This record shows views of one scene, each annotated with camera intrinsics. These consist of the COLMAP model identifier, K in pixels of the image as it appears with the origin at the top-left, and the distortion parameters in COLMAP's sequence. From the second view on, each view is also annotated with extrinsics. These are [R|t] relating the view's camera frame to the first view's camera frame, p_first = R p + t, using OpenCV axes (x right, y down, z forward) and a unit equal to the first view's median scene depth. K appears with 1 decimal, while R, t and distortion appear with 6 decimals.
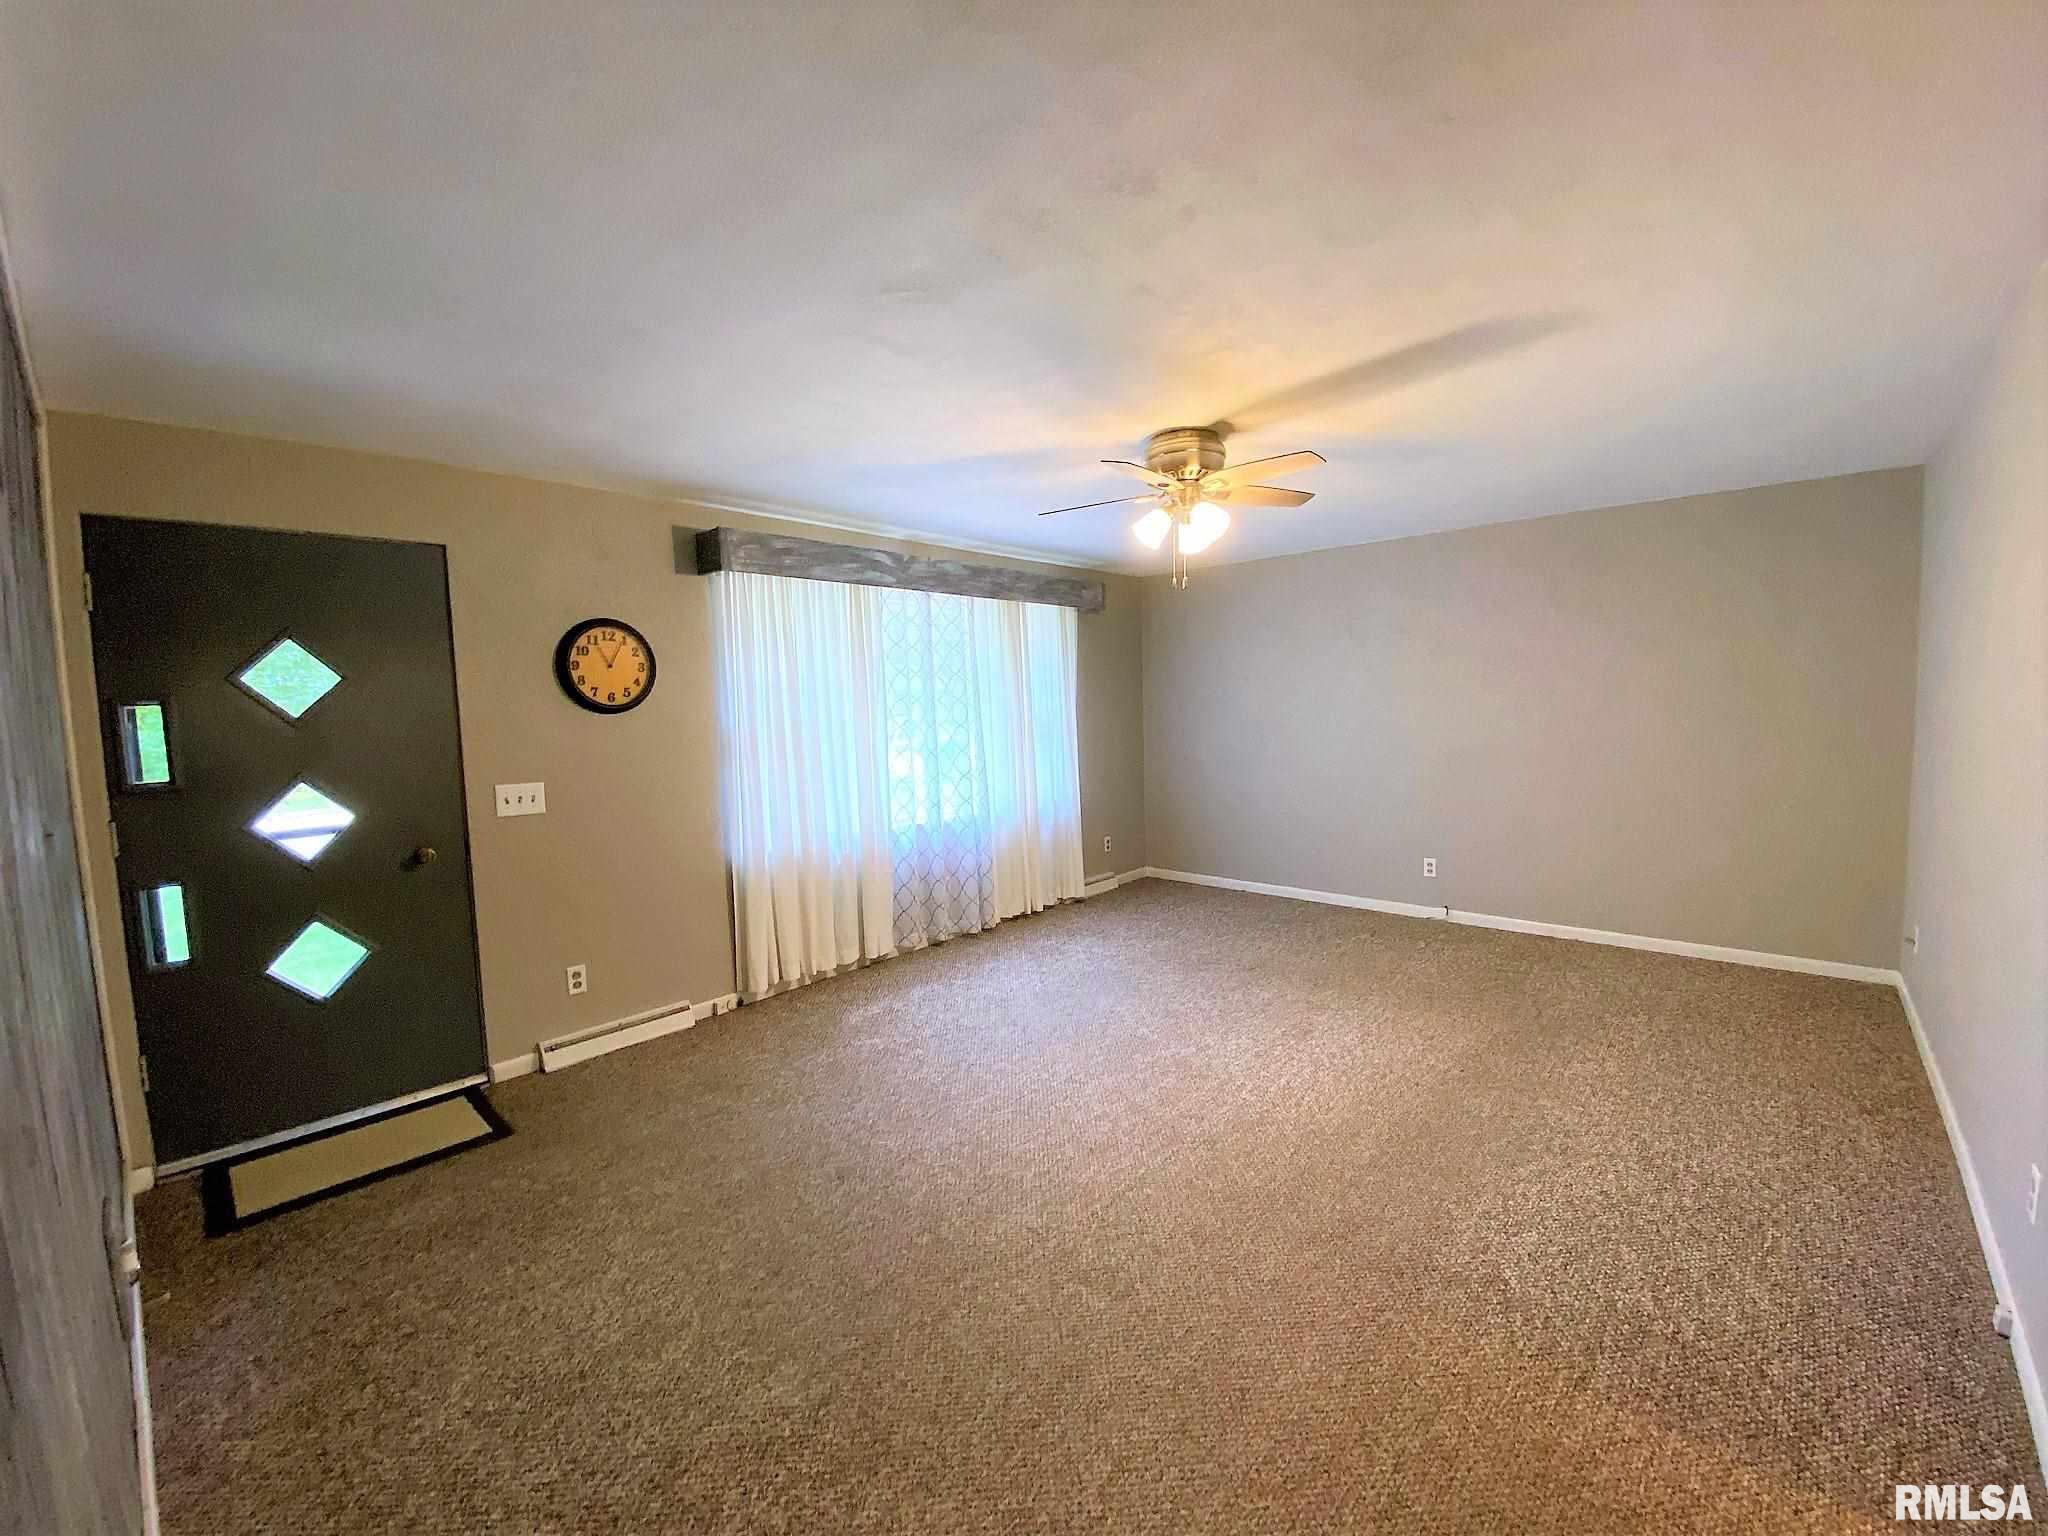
lens RADIAL K [[828.3, 0, 1024.0], [0, 828.3, 768.0], [0, 0, 1]] dist [0.044865, -0.028670]
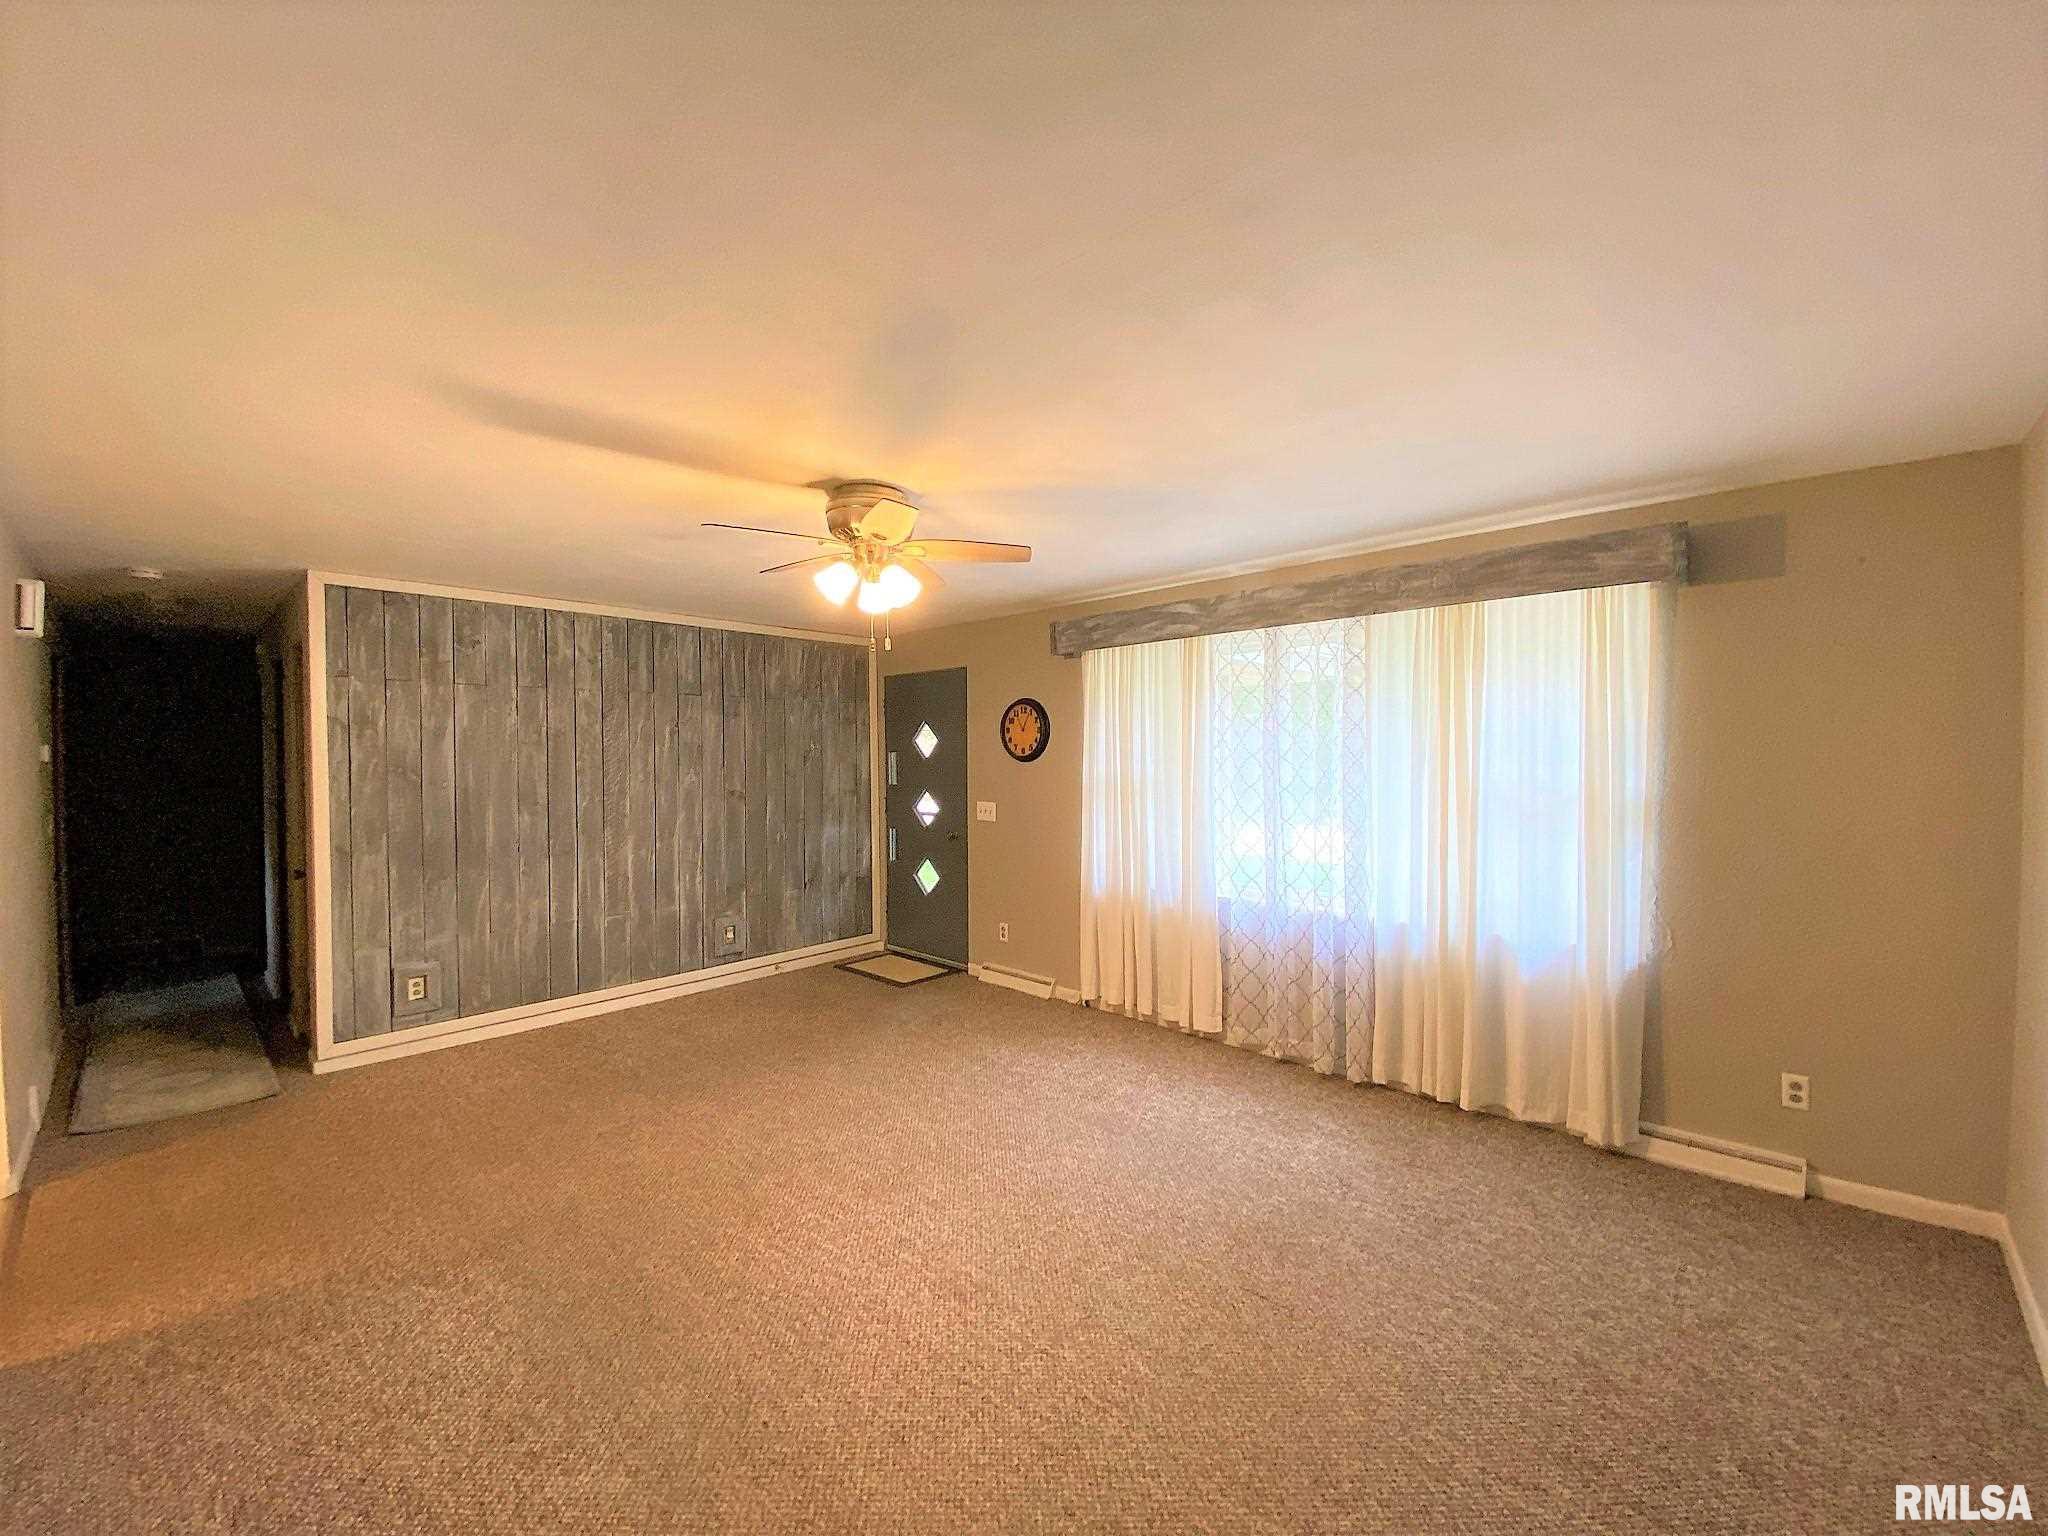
lens RADIAL K [[828.3, 0, 1024.0], [0, 828.3, 768.0], [0, 0, 1]] dist [0.044865, -0.028670]
pose [[-0.029627, 0.043648, -0.998608, 0.957406], [-0.071746, 0.996376, 0.045679, -0.120211], [0.996983, 0.072999, -0.026388, 1.028171]]
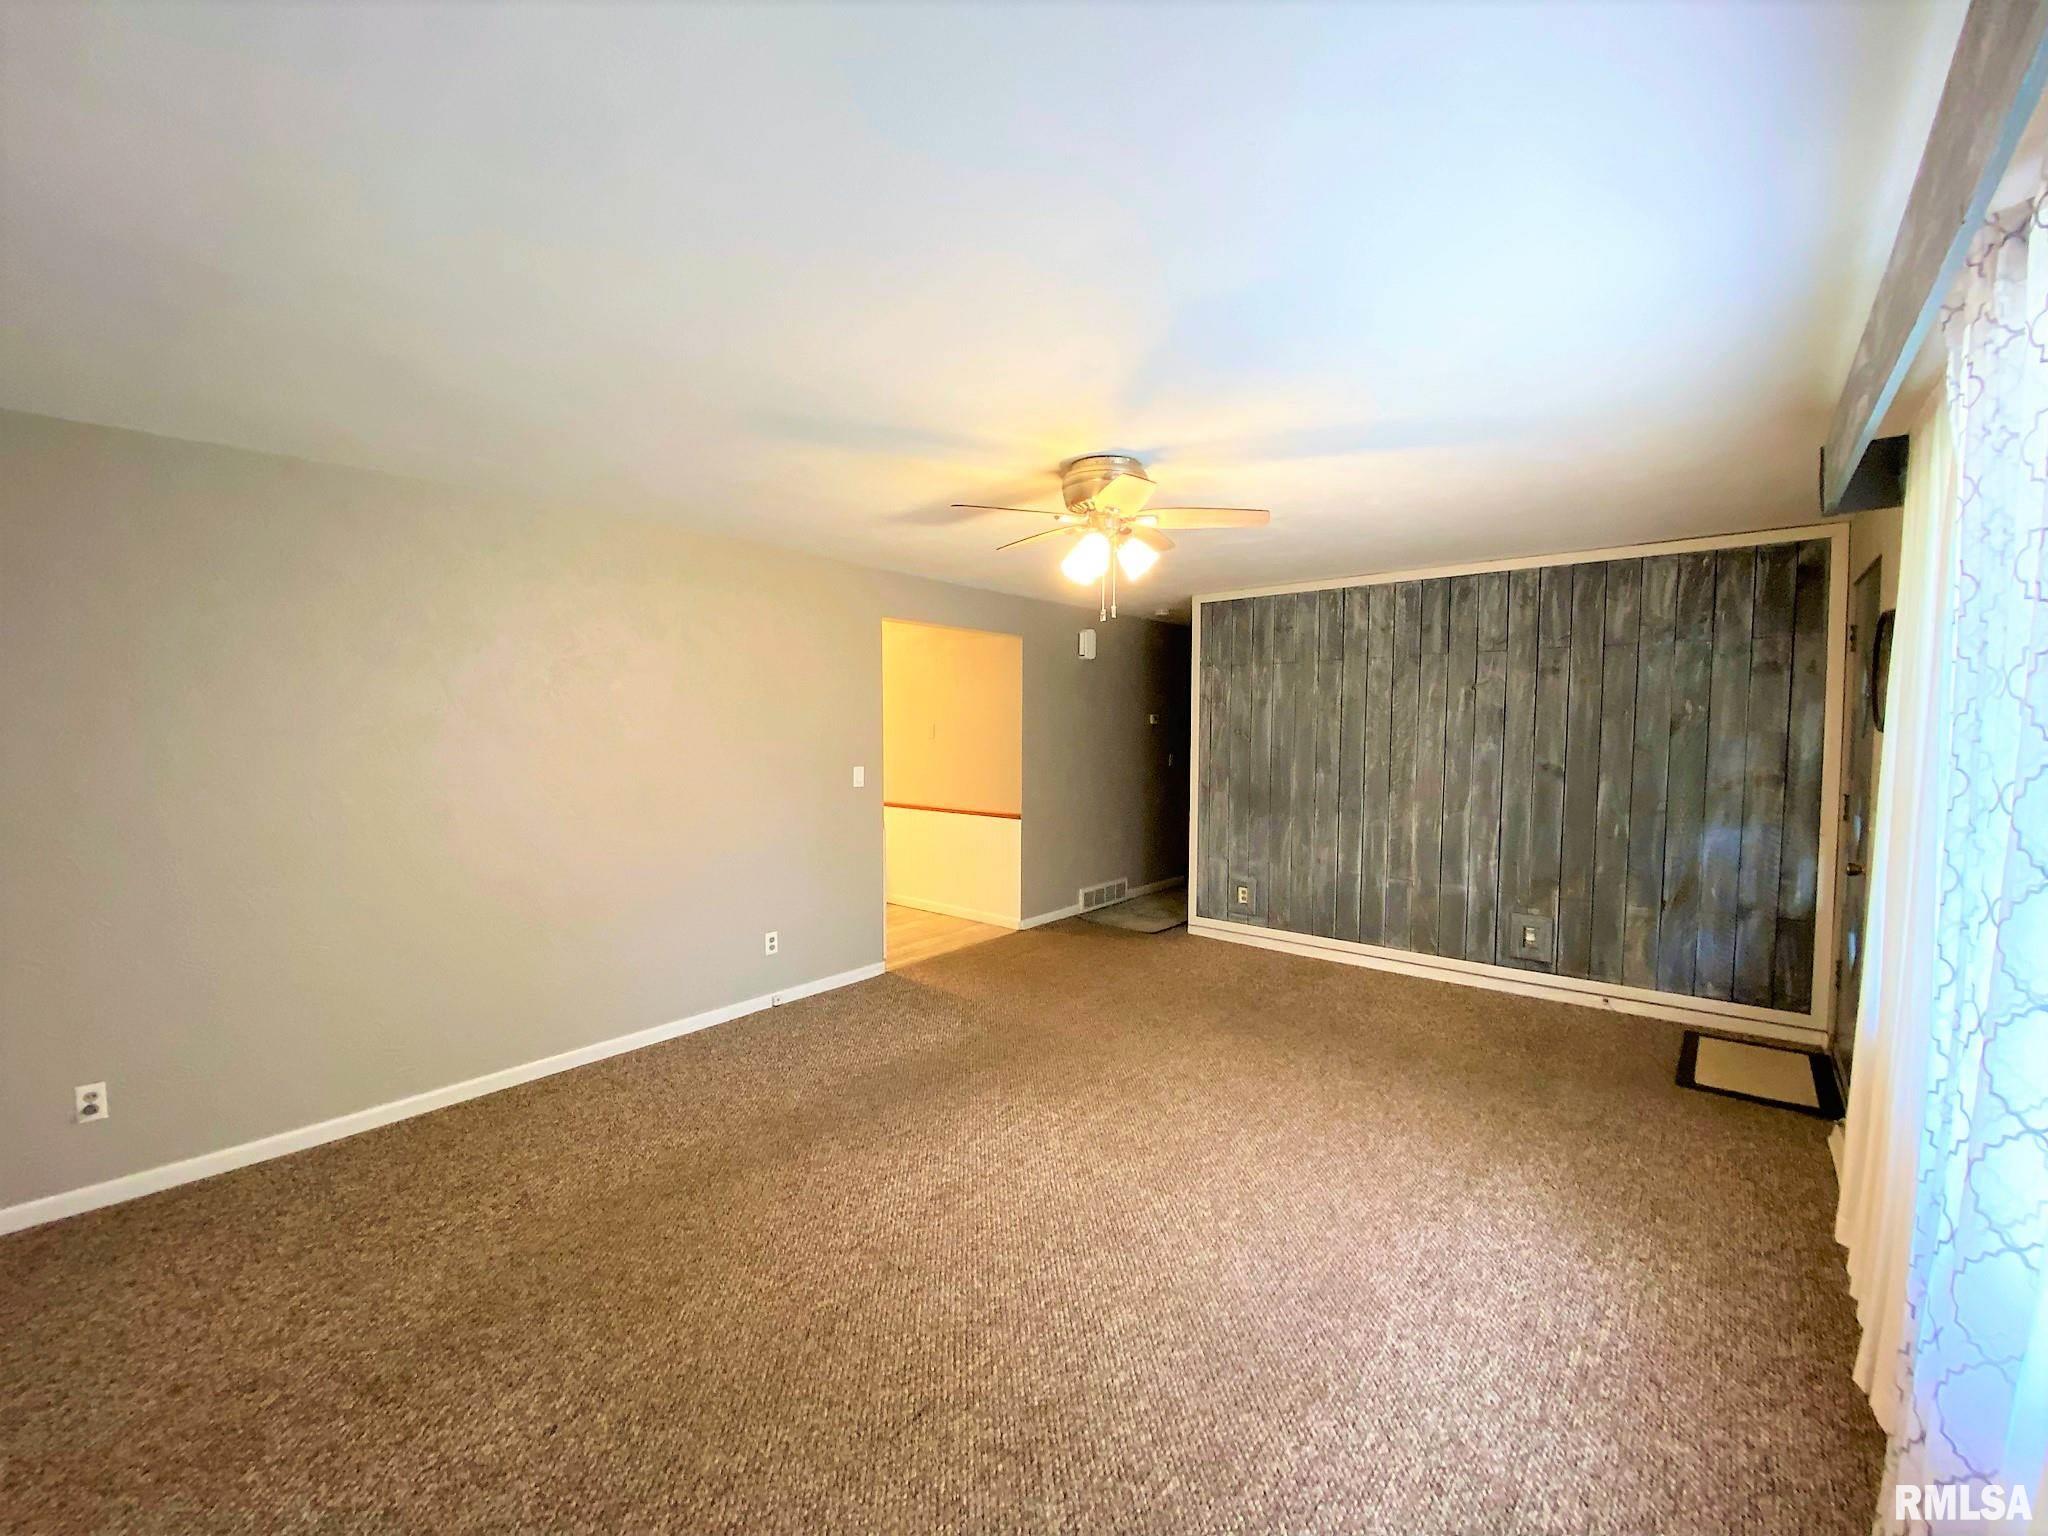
lens RADIAL K [[828.3, 0, 1024.0], [0, 828.3, 768.0], [0, 0, 1]] dist [0.044865, -0.028670]
pose [[-0.998739, 0.030749, -0.039687, 0.278954], [0.025181, 0.990679, 0.133866, -0.153300], [0.043433, 0.132698, -0.990204, 1.670321]]
